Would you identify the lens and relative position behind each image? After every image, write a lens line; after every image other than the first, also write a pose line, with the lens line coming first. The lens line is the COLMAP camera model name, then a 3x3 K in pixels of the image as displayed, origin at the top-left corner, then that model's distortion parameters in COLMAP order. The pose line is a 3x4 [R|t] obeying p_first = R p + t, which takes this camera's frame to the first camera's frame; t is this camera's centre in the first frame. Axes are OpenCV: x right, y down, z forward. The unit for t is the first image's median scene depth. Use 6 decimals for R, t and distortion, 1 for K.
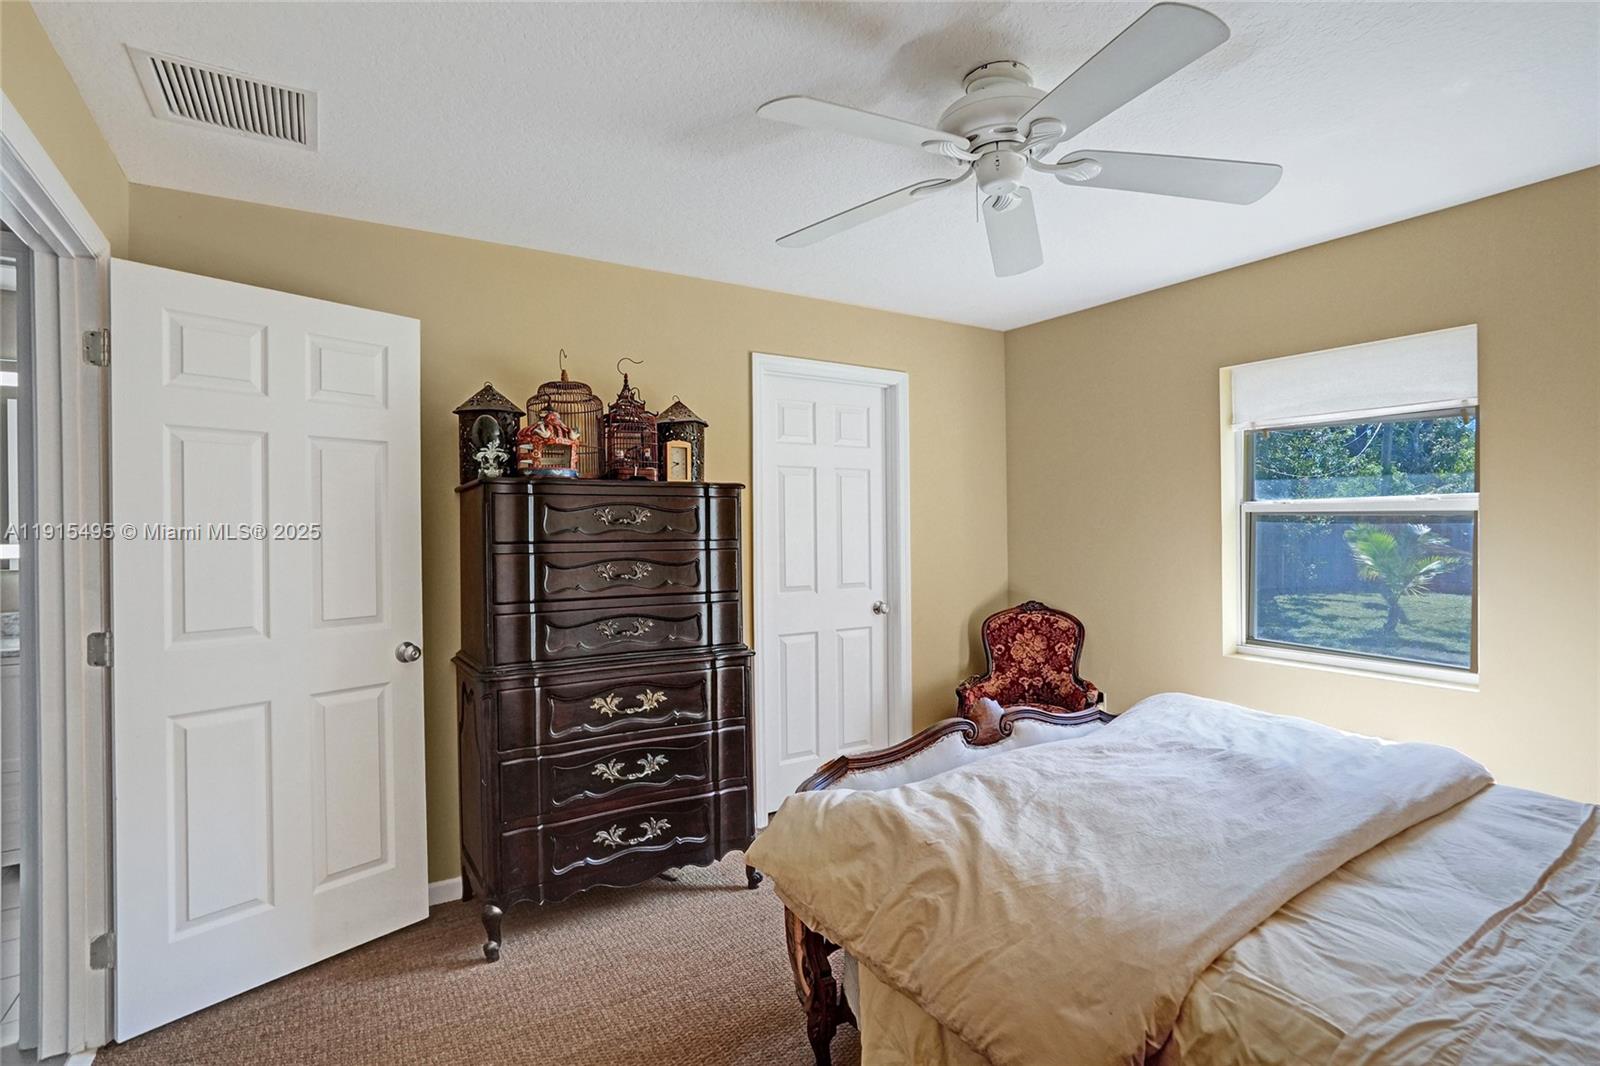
lens RADIAL K [[803.8, 0, 809.5], [0, 803.8, 534.0], [0, 0, 1]] dist [-0.002784, -0.000202]
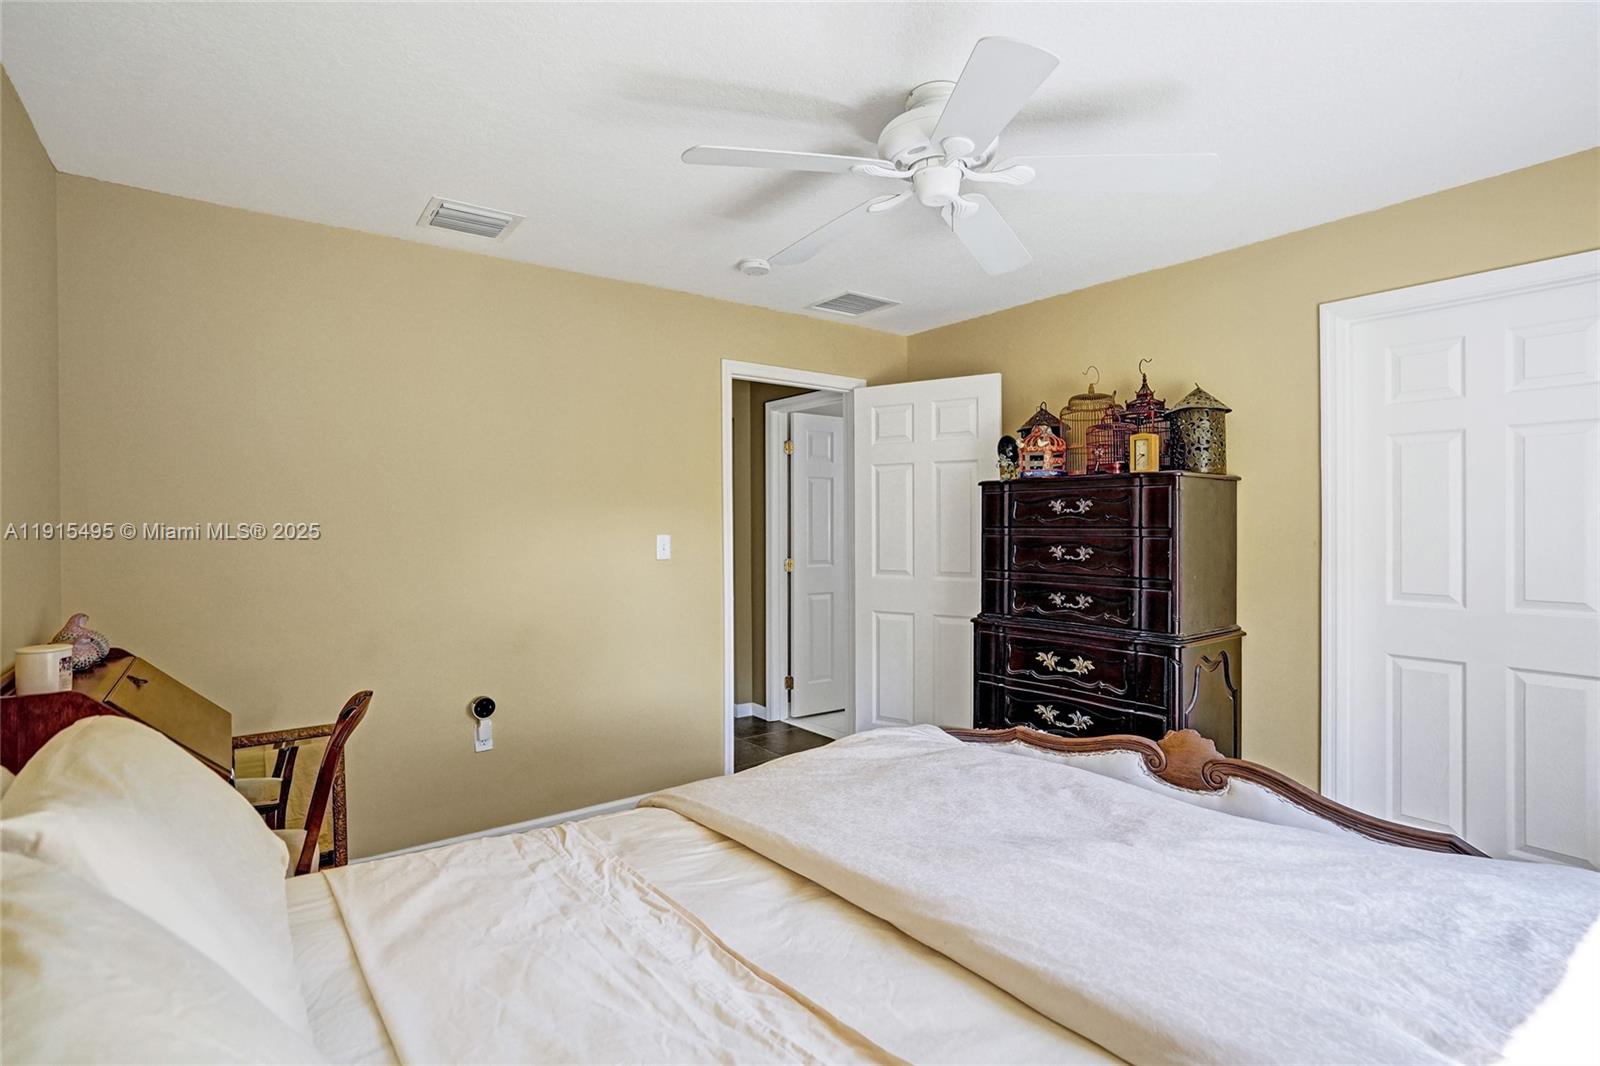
lens RADIAL K [[772.5, 0, 797.2], [0, 772.5, 543.5], [0, 0, 1]] dist [-0.054947, 0.031083]
pose [[0.084977, 0.037835, -0.995664, 0.890232], [-0.000729, 0.999281, 0.037910, -0.010718], [0.996383, -0.002495, 0.084943, 0.519520]]
